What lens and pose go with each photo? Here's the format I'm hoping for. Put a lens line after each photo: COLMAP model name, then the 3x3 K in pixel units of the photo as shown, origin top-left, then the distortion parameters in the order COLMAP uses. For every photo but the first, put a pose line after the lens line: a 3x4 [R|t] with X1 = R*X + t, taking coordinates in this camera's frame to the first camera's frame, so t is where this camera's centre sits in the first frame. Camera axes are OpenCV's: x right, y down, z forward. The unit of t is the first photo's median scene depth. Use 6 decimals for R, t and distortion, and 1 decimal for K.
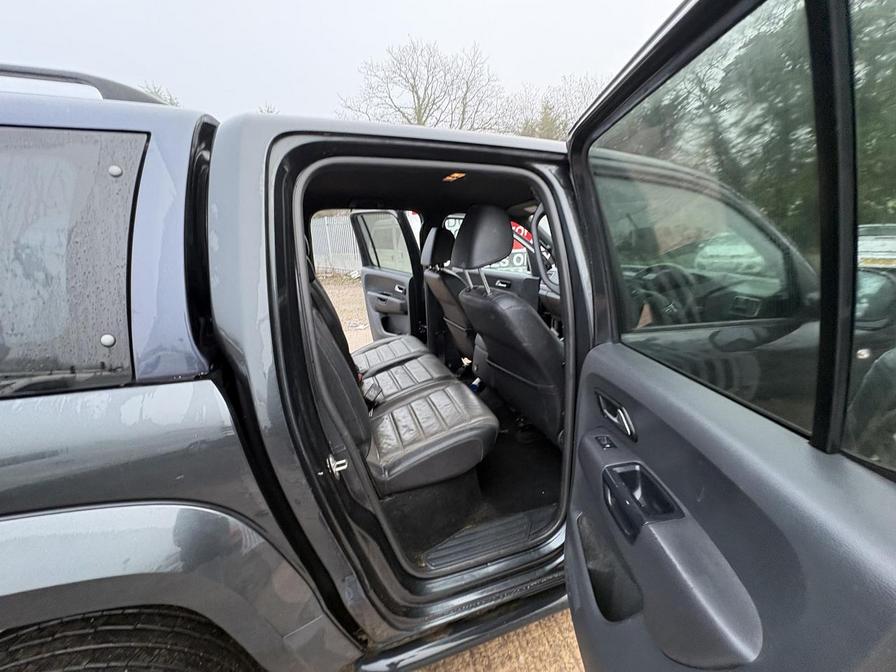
lens RADIAL K [[357.4, 0, 448.8], [0, 357.4, 333.8], [0, 0, 1]] dist [-0.000609, -0.000147]
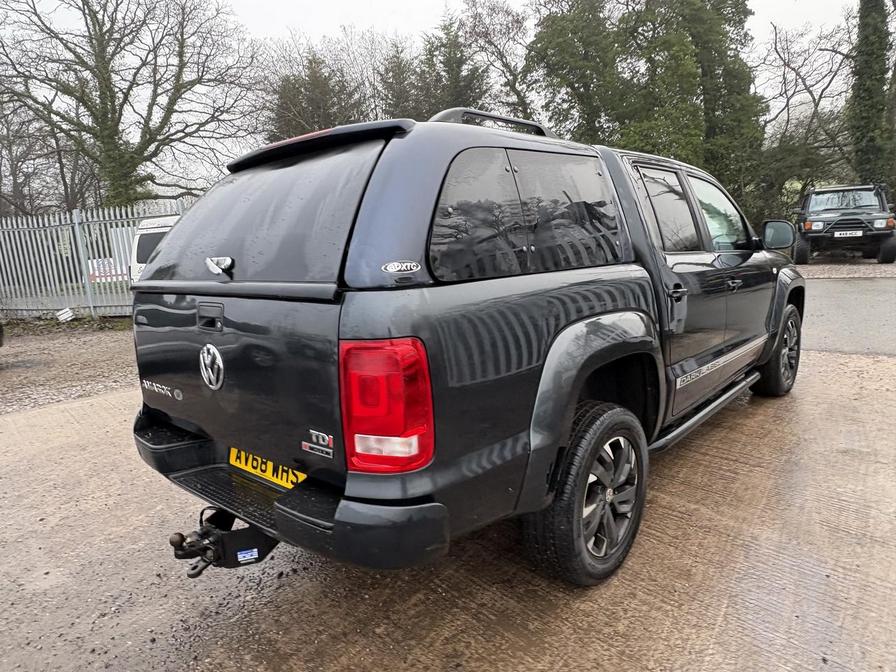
lens RADIAL K [[587.1, 0, 442.1], [0, 587.1, 344.7], [0, 0, 1]] dist [0.002875, -0.004648]
pose [[0.872526, -0.120410, 0.473498, -0.254621], [0.167767, 0.984065, -0.058902, 0.041096], [-0.458860, 0.130831, 0.878823, -0.105884]]
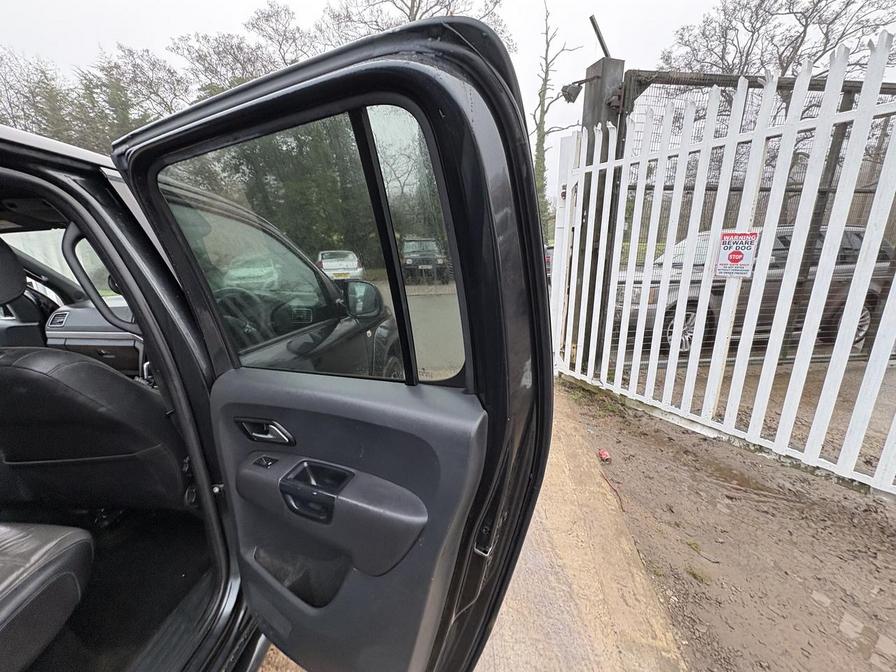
lens RADIAL K [[357.4, 0, 446.1], [0, 357.4, 337.1], [0, 0, 1]] dist [-0.000609, -0.000147]
pose [[0.391719, -0.206487, 0.896615, -0.033048], [0.254100, 0.960871, 0.110272, -0.003720], [-0.884302, 0.184634, 0.428860, 0.005809]]
